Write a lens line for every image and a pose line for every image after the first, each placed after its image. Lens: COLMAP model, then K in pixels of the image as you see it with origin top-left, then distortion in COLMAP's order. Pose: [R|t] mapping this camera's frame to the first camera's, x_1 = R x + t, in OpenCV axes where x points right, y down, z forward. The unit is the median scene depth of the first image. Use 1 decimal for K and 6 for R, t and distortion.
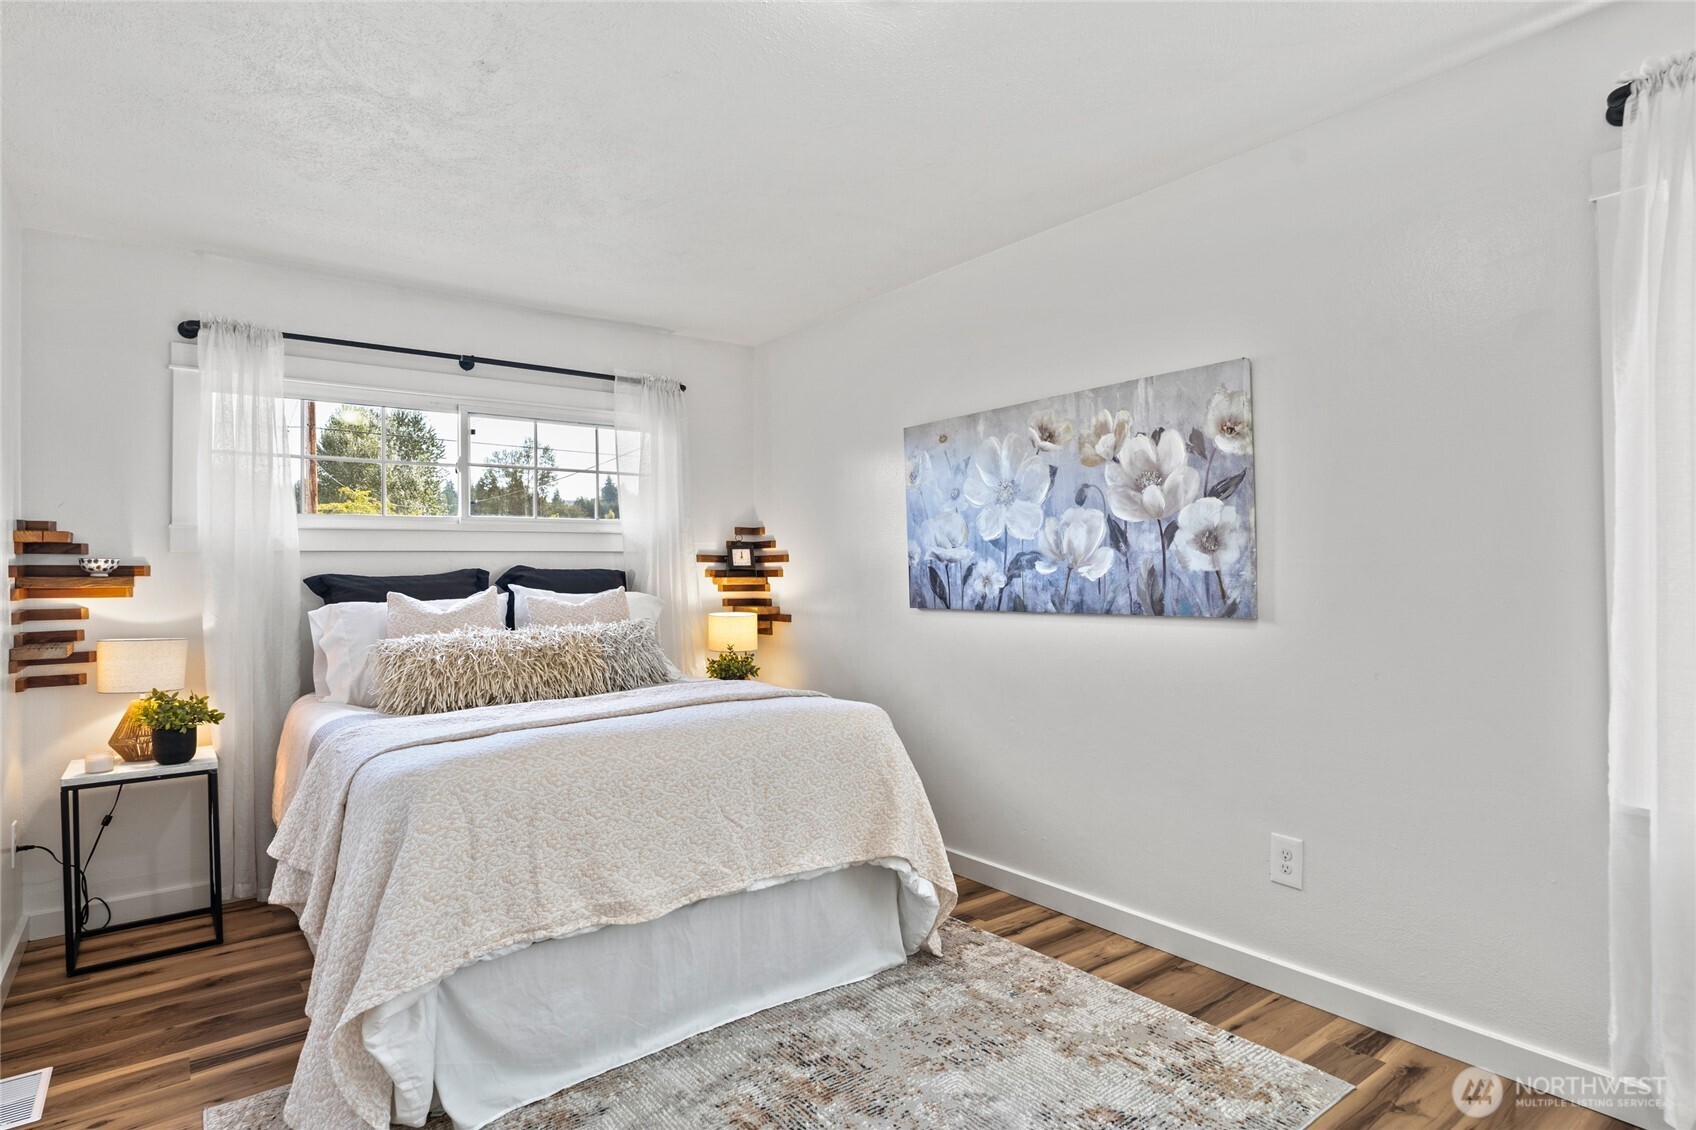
lens RADIAL K [[899.6, 0, 848.0], [0, 899.6, 565.0], [0, 0, 1]] dist [0.000830, -0.000933]
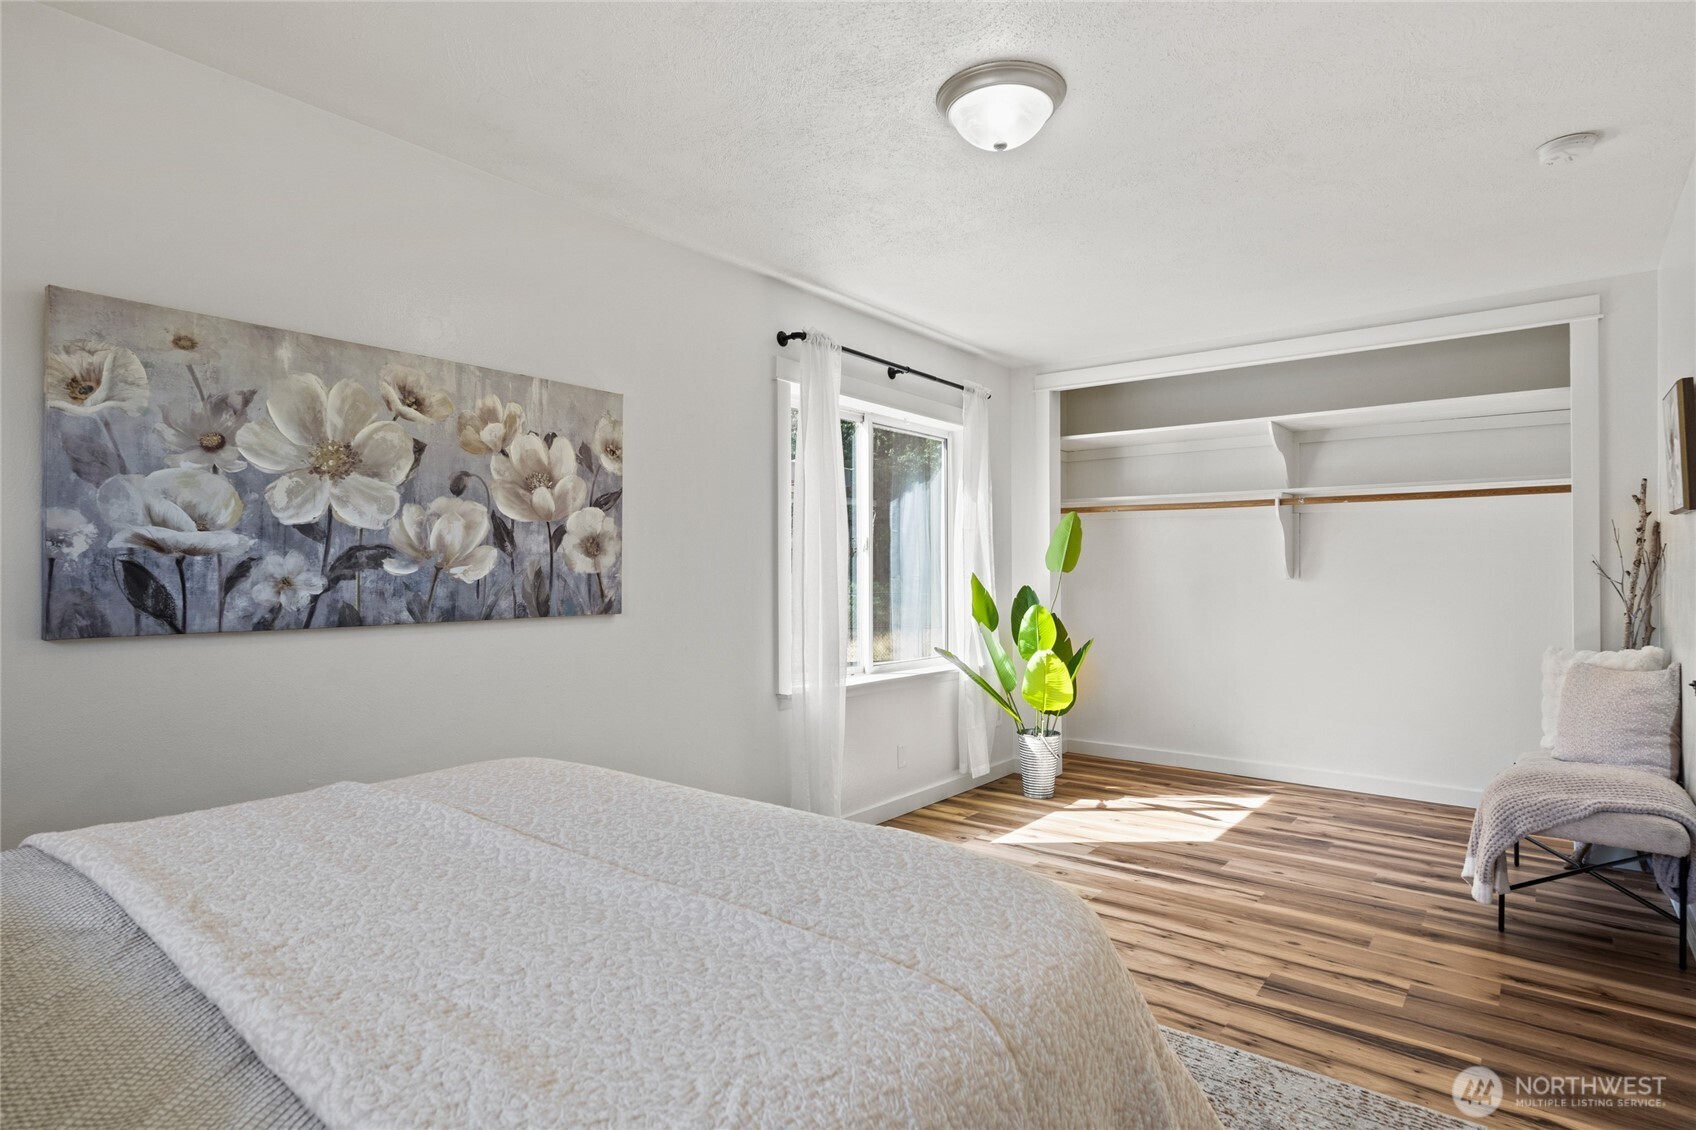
lens RADIAL K [[876.5, 0, 848.0], [0, 876.5, 565.0], [0, 0, 1]] dist [-0.000666, -0.001151]
pose [[-0.241395, 0.021414, 0.970191, -0.655799], [-0.004907, 0.999717, -0.023286, 0.018201], [-0.970415, -0.010382, -0.241222, 0.858646]]
